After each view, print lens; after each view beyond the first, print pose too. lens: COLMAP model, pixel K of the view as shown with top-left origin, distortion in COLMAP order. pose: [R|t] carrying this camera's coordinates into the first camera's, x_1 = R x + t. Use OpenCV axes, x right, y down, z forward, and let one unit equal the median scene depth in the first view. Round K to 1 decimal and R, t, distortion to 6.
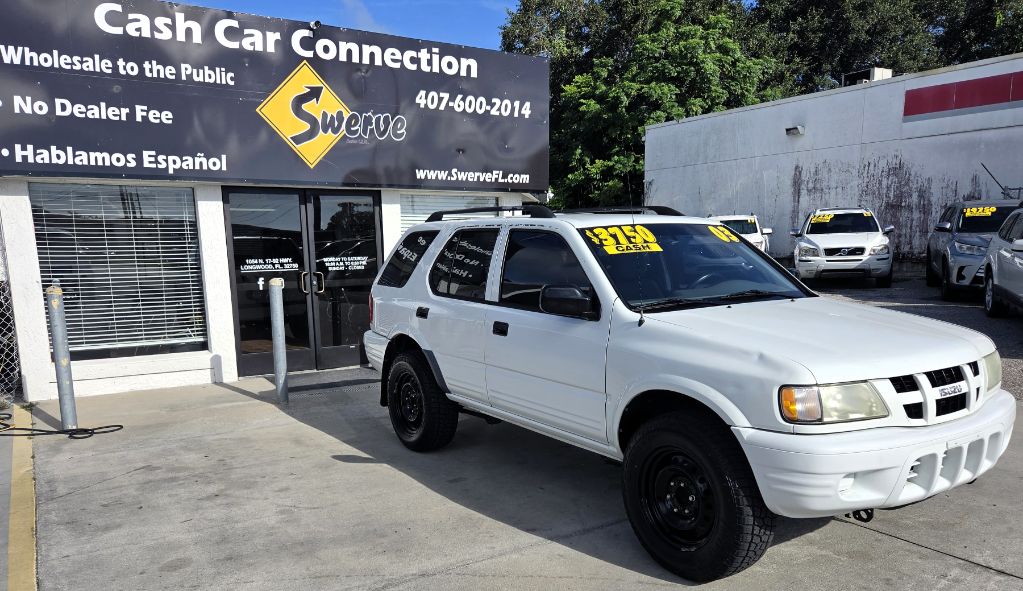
lens RADIAL K [[765.5, 0, 502.7], [0, 765.5, 366.6], [0, 0, 1]] dist [0.059133, -0.046303]
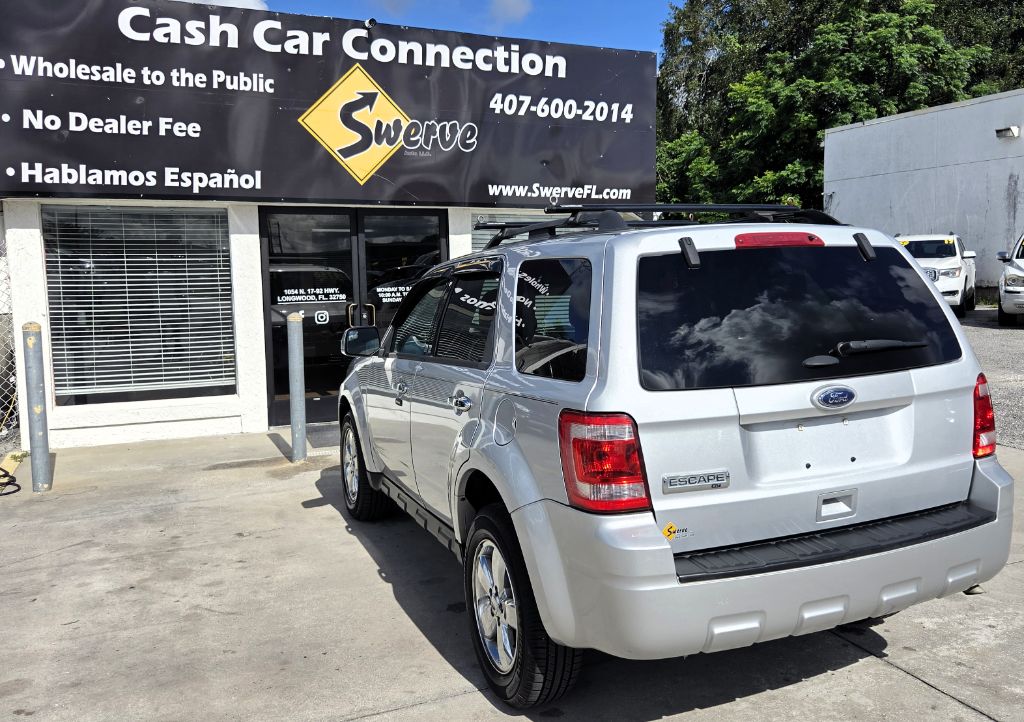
lens RADIAL K [[884.5, 0, 560.7], [0, 884.5, 332.6], [0, 0, 1]] dist [0.050121, -0.032442]
pose [[0.990555, 0.013645, -0.136432, 0.110046], [-0.024872, 0.996410, -0.080923, -0.018820], [0.134838, 0.083552, 0.987339, 0.067536]]
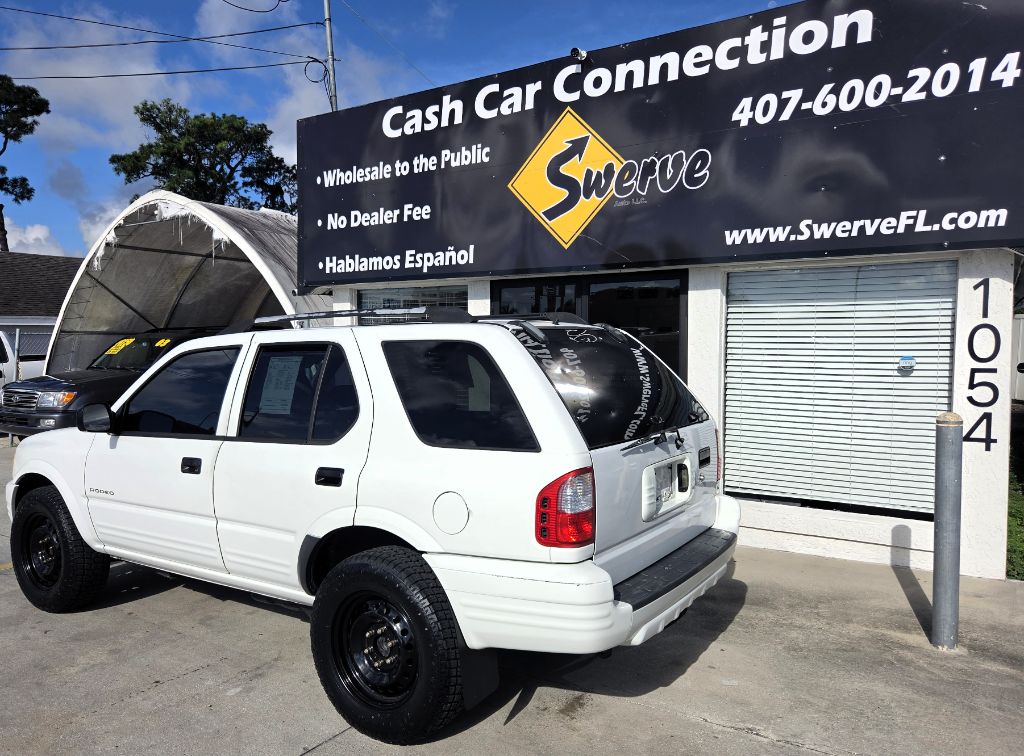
lens RADIAL K [[767.2, 0, 469.3], [0, 767.2, 392.6], [0, 0, 1]] dist [0.055581, -0.042618]
pose [[0.396967, 0.077659, -0.914542, 0.404401], [-0.149582, 0.988566, 0.019017, -0.122147], [0.905562, 0.129249, 0.404045, 0.641504]]
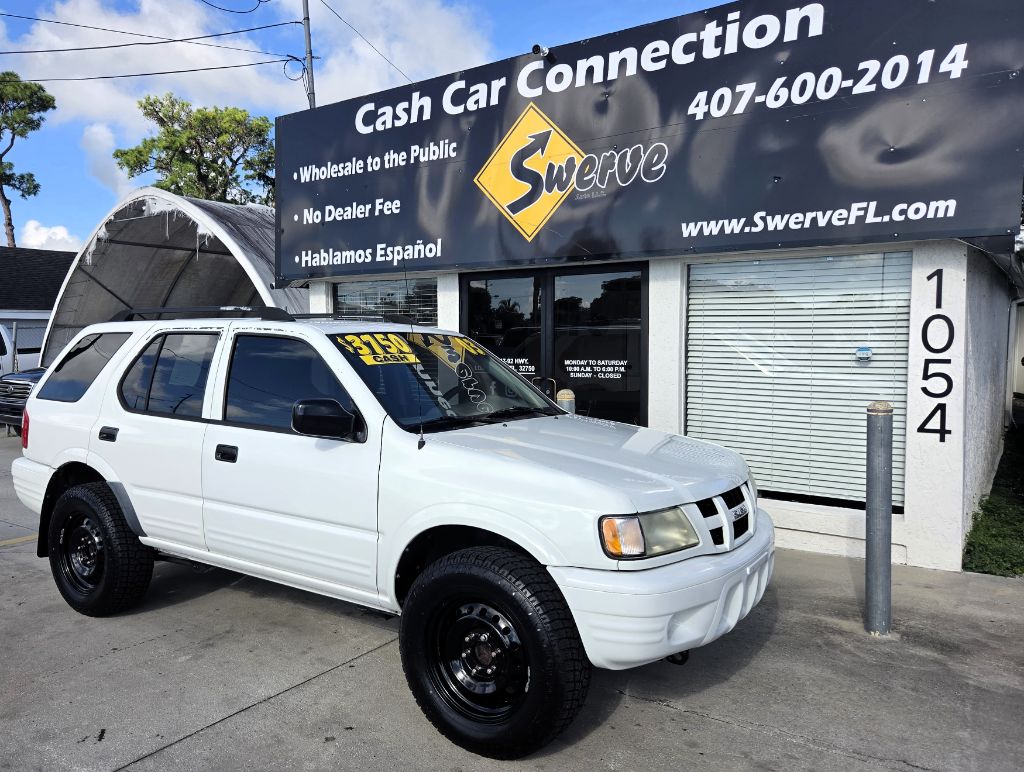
lens RADIAL K [[789.4, 0, 432.6], [0, 789.4, 382.1], [0, 0, 1]] dist [0.056740, -0.041737]
pose [[0.346435, 0.071660, -0.935333, 0.453528], [-0.151403, 0.988277, 0.019638, -0.124344], [0.925775, 0.134809, 0.353224, 0.665386]]
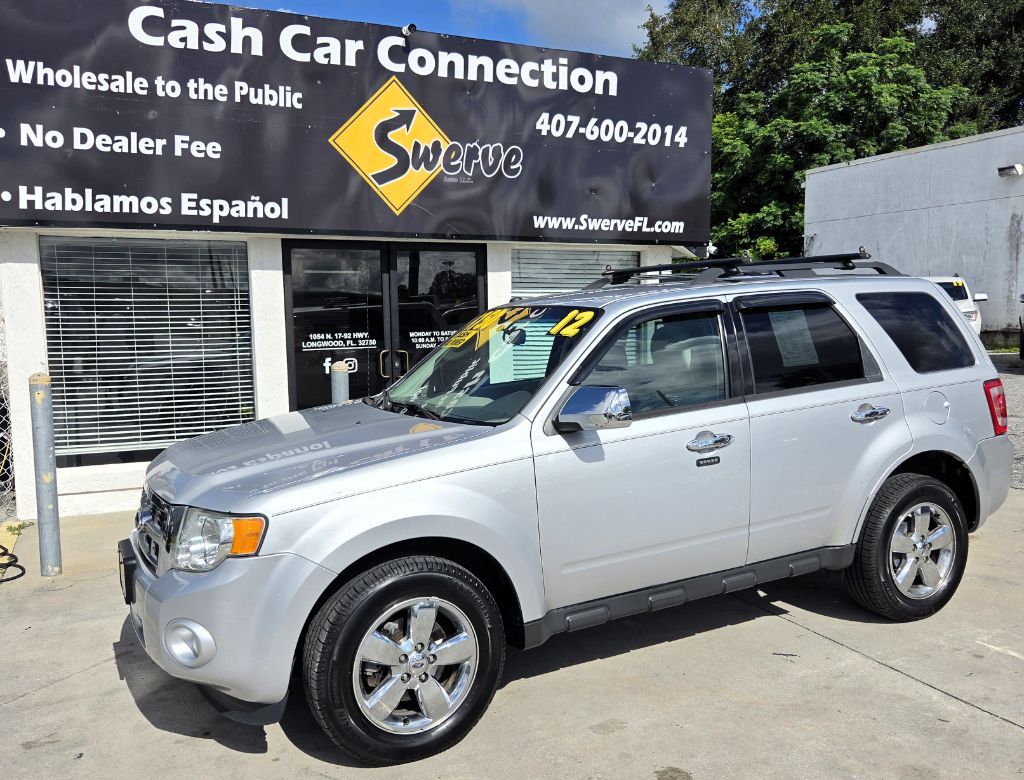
lens RADIAL K [[856.2, 0, 499.5], [0, 856.2, 380.4], [0, 0, 1]] dist [0.060446, -0.053392]
pose [[0.990686, 0.014293, -0.135415, -0.032514], [-0.024658, 0.996866, -0.075173, -0.034852], [0.133916, 0.077812, 0.987933, 0.194879]]
